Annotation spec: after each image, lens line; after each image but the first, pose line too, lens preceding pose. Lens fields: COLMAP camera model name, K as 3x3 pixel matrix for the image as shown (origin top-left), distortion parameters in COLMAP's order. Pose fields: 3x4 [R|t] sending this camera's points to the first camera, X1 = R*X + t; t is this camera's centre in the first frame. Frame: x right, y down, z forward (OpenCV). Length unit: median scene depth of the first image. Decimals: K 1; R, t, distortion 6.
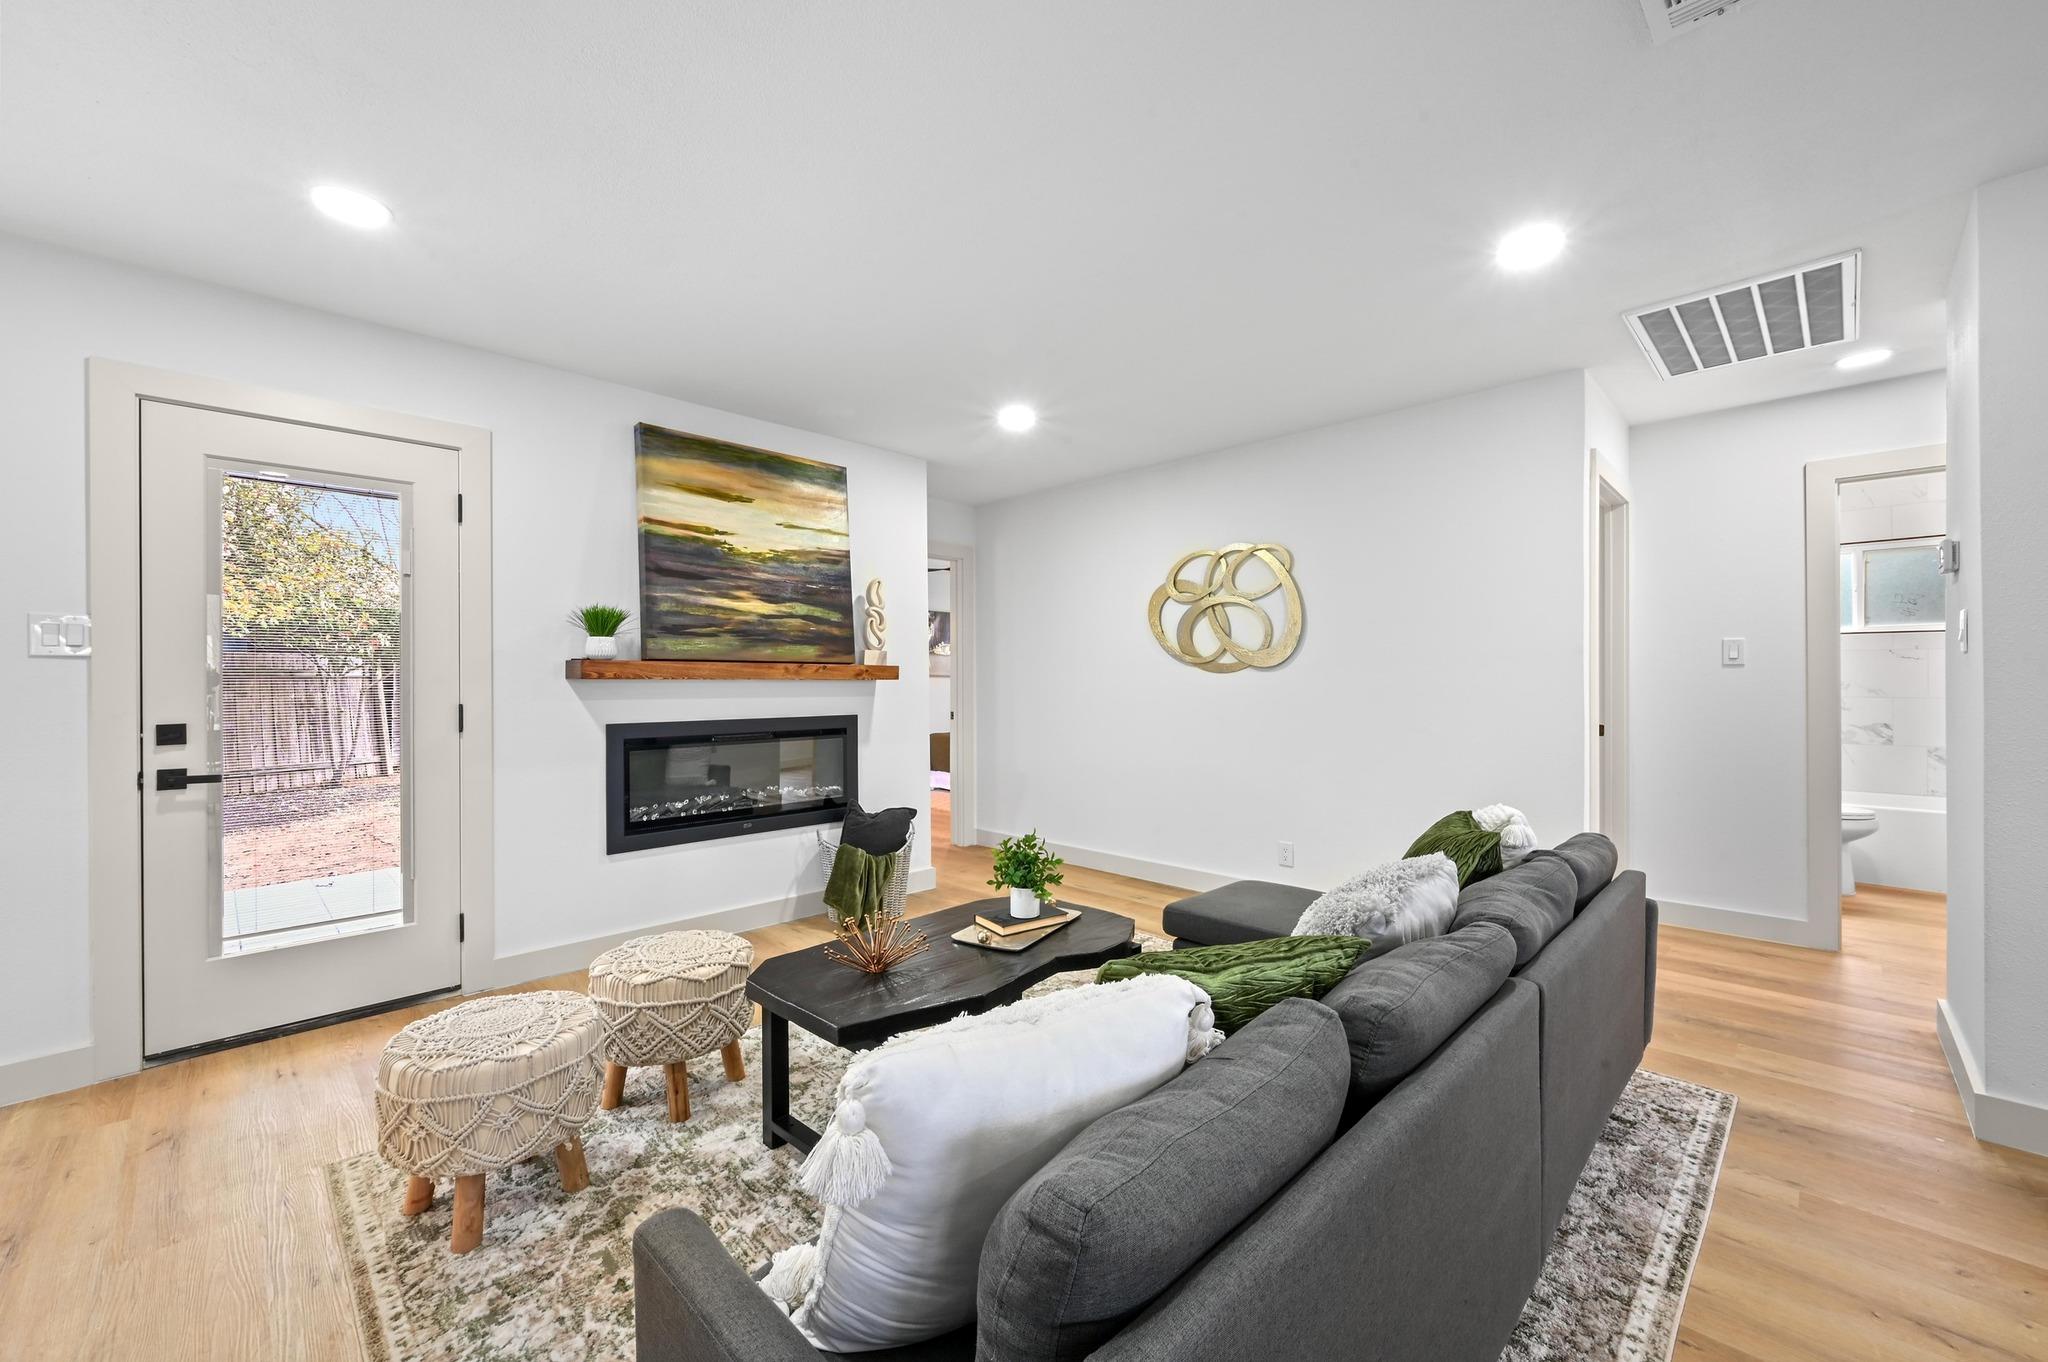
lens RADIAL K [[810.2, 0, 1025.9], [0, 810.2, 678.5], [0, 0, 1]] dist [-0.000416, 0.000044]
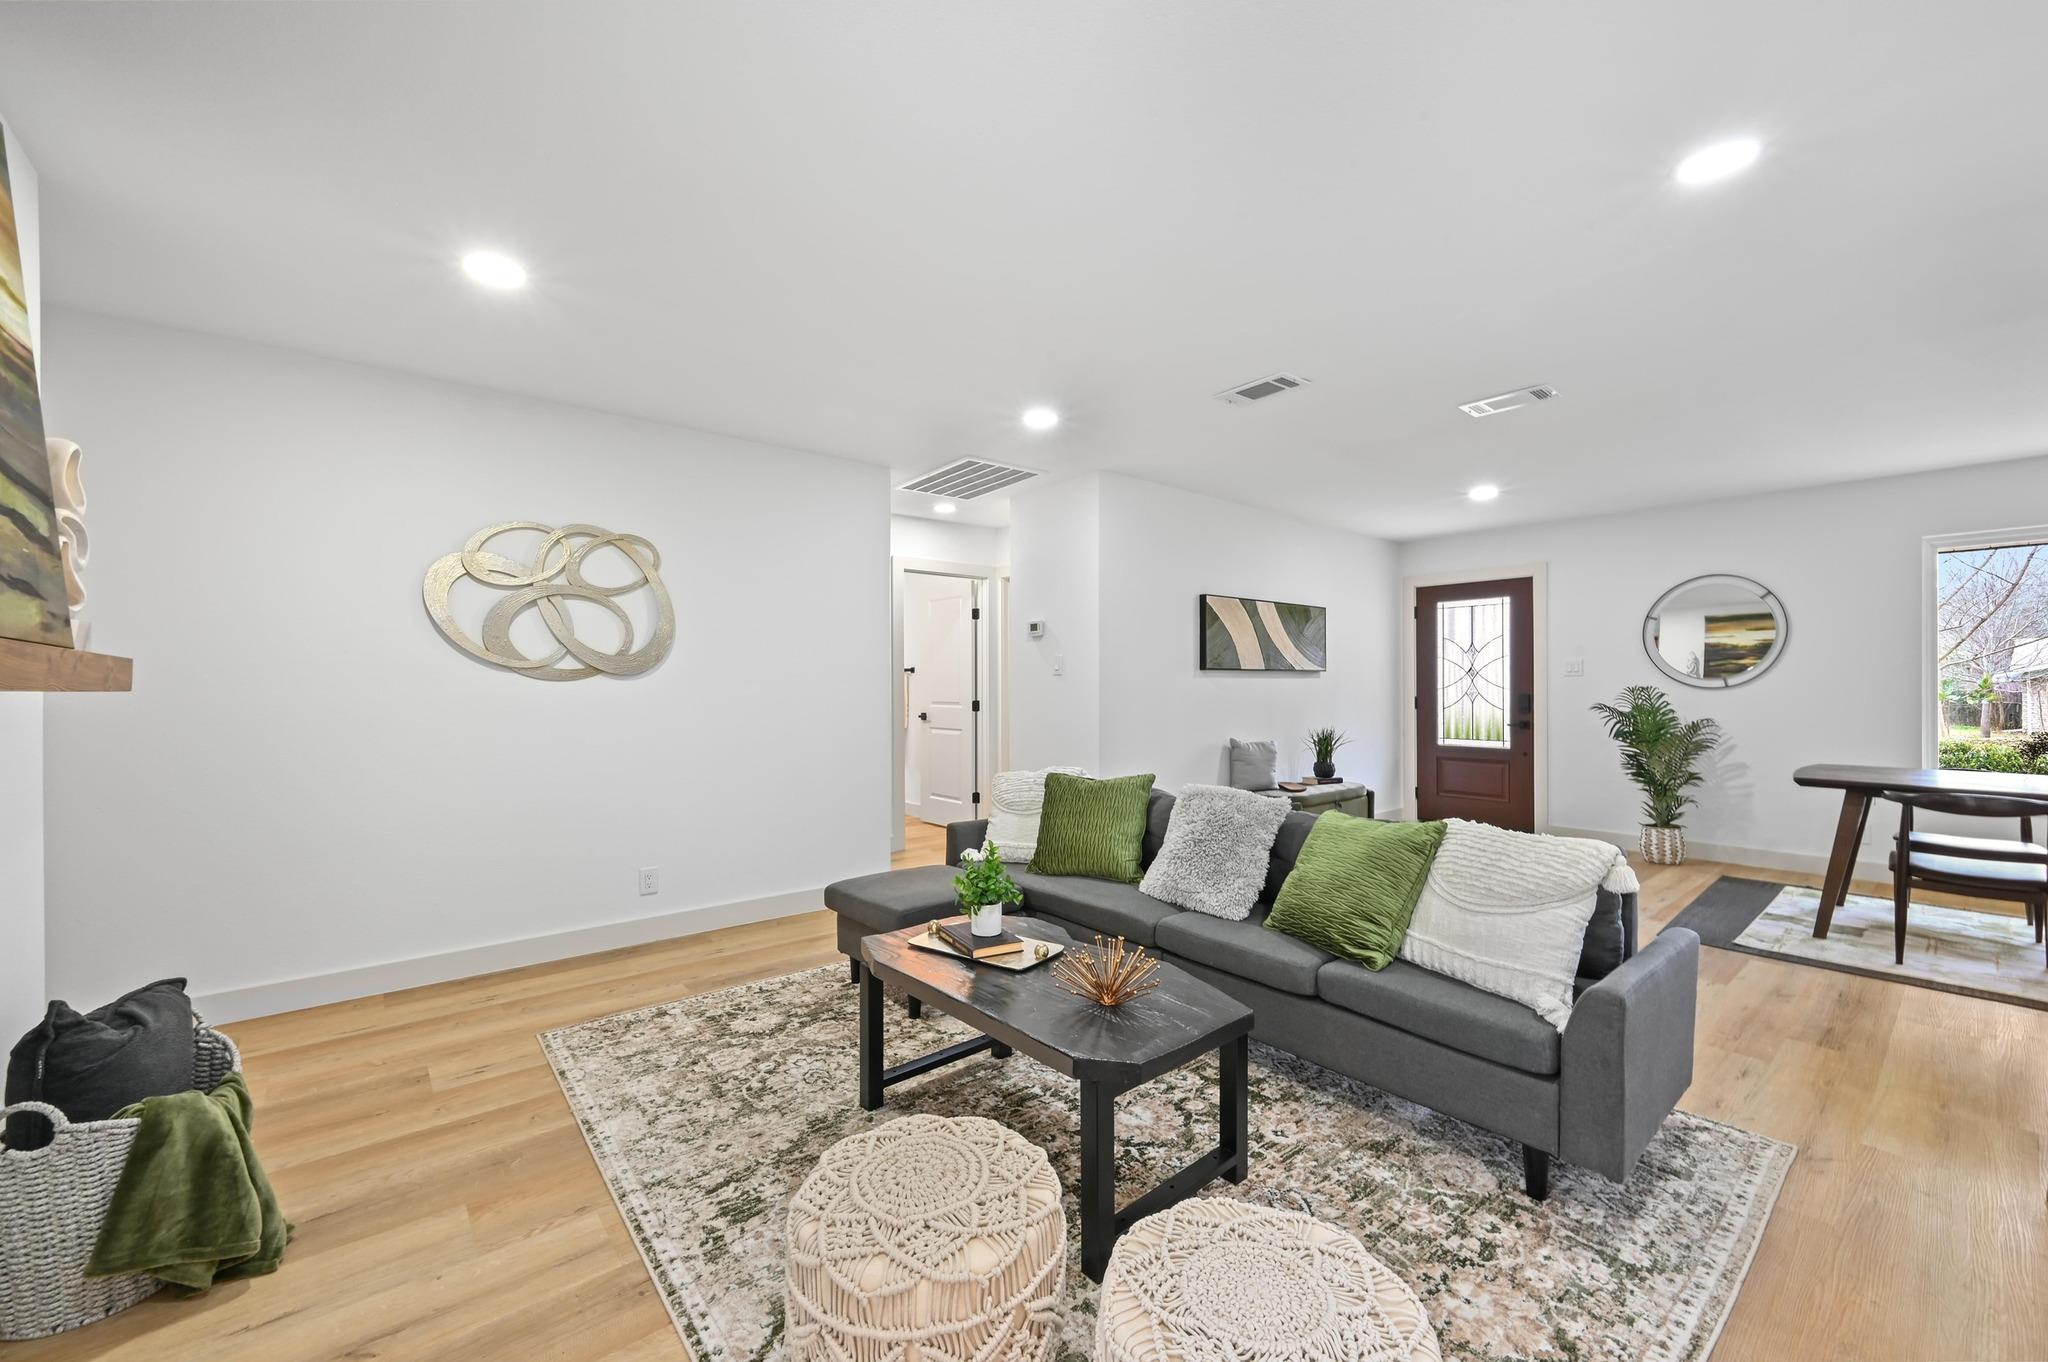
lens RADIAL K [[798.1, 0, 1024.0], [0, 798.1, 681.0], [0, 0, 1]] dist [0.000782, 0.000145]
pose [[0.092109, 0.008473, 0.995713, -0.582801], [0.002049, 0.999960, -0.008698, 0.000936], [-0.995747, 0.002841, 0.092088, 0.539657]]
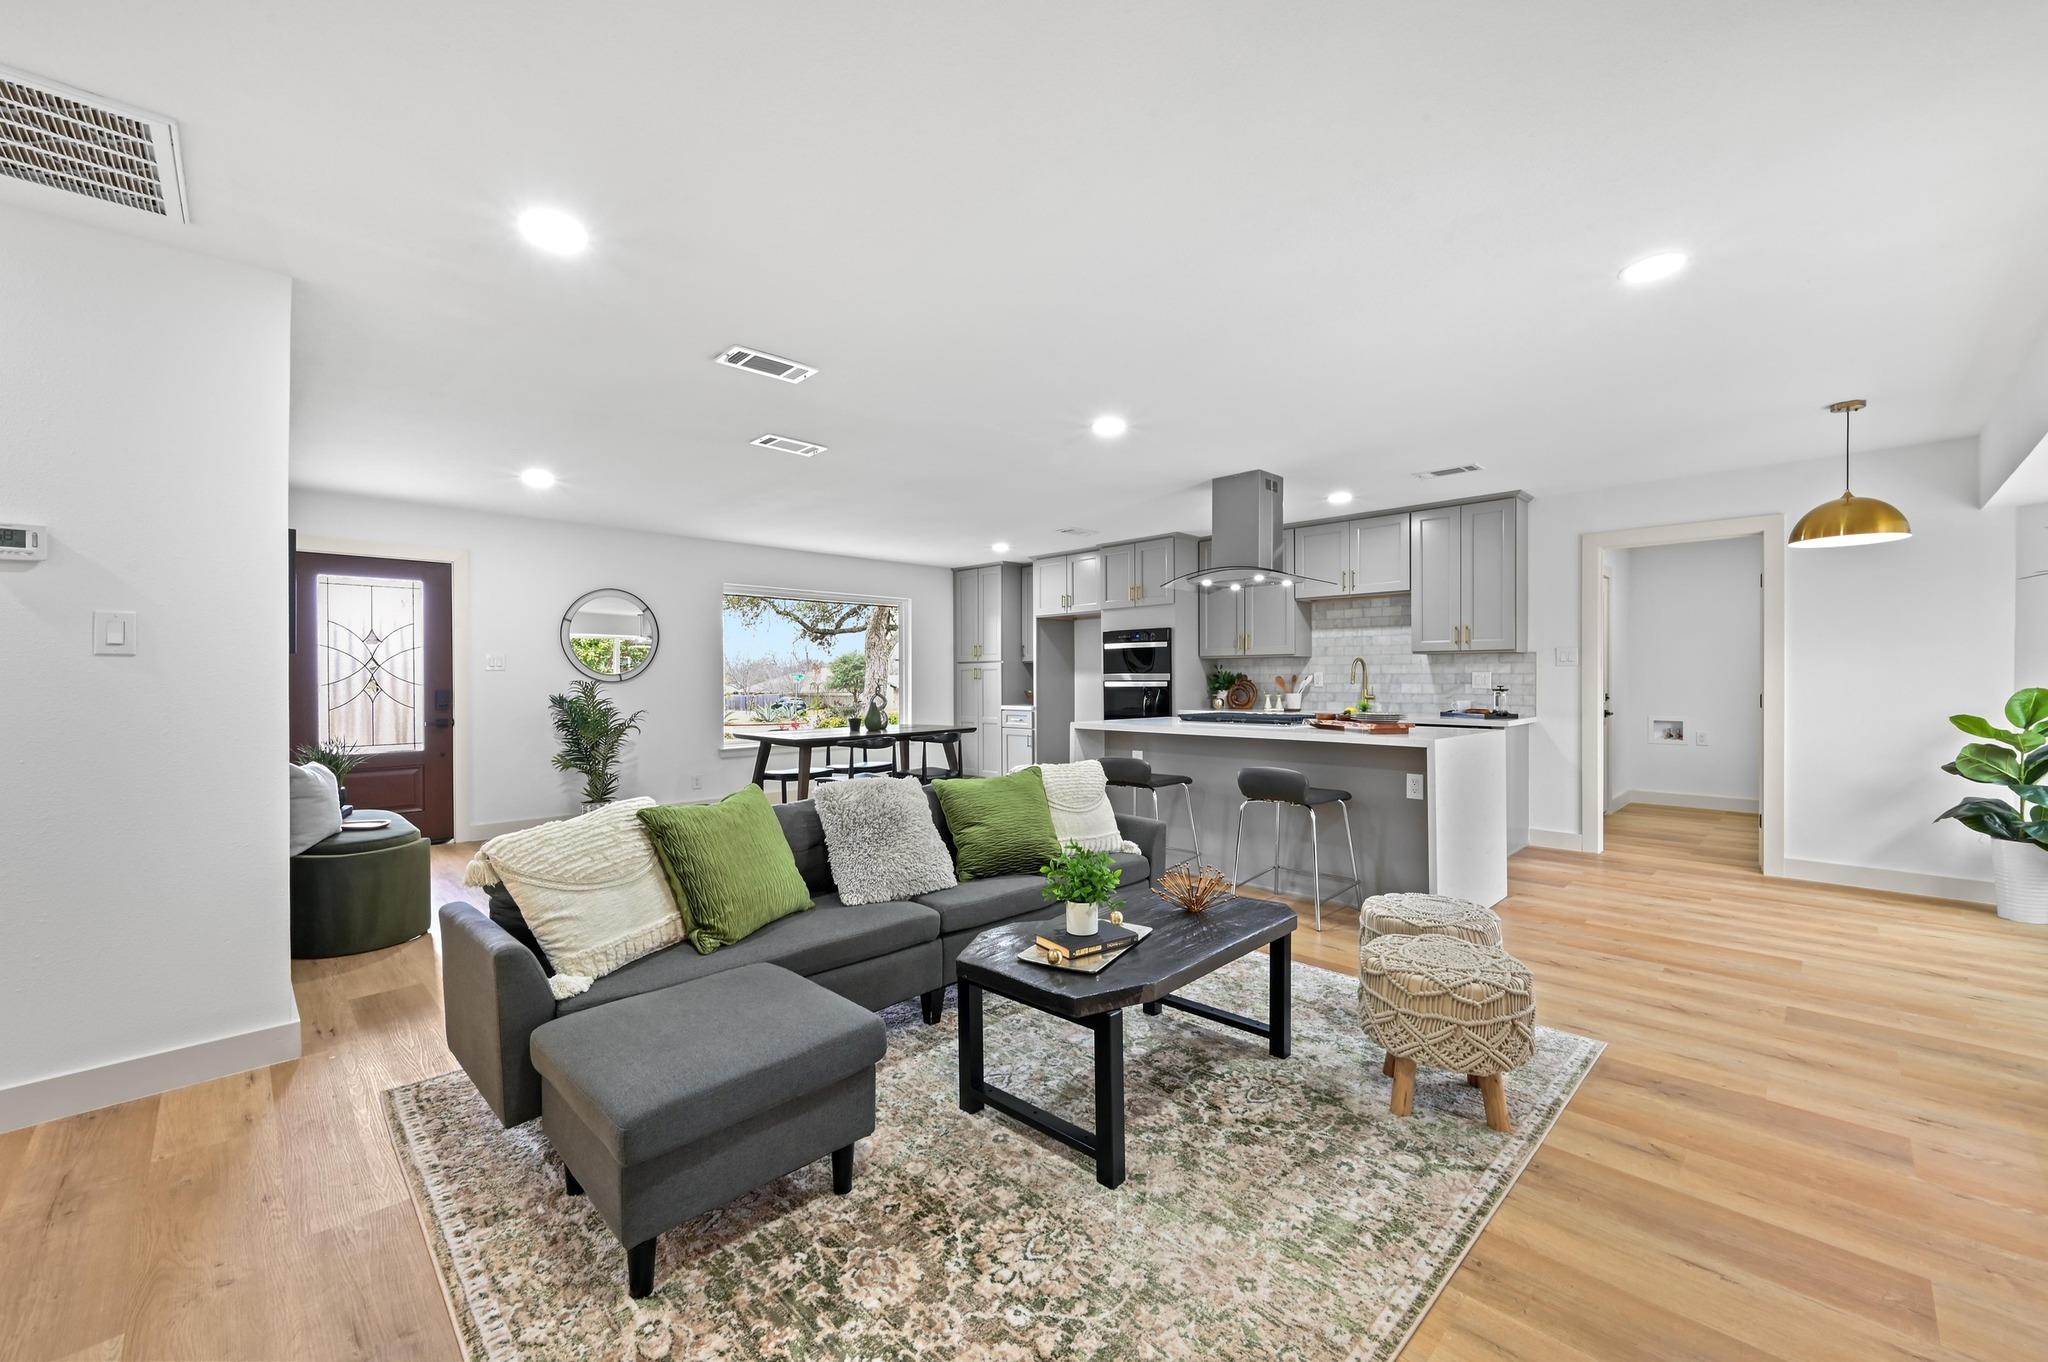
lens RADIAL K [[804.7, 0, 1024.0], [0, 804.7, 681.0], [0, 0, 1]] dist [0.004023, 0.000211]
pose [[-0.999890, 0.004816, 0.014059, 0.034241], [0.004850, 0.999985, 0.002342, 0.001141], [-0.014048, 0.002410, -0.999898, 1.194027]]
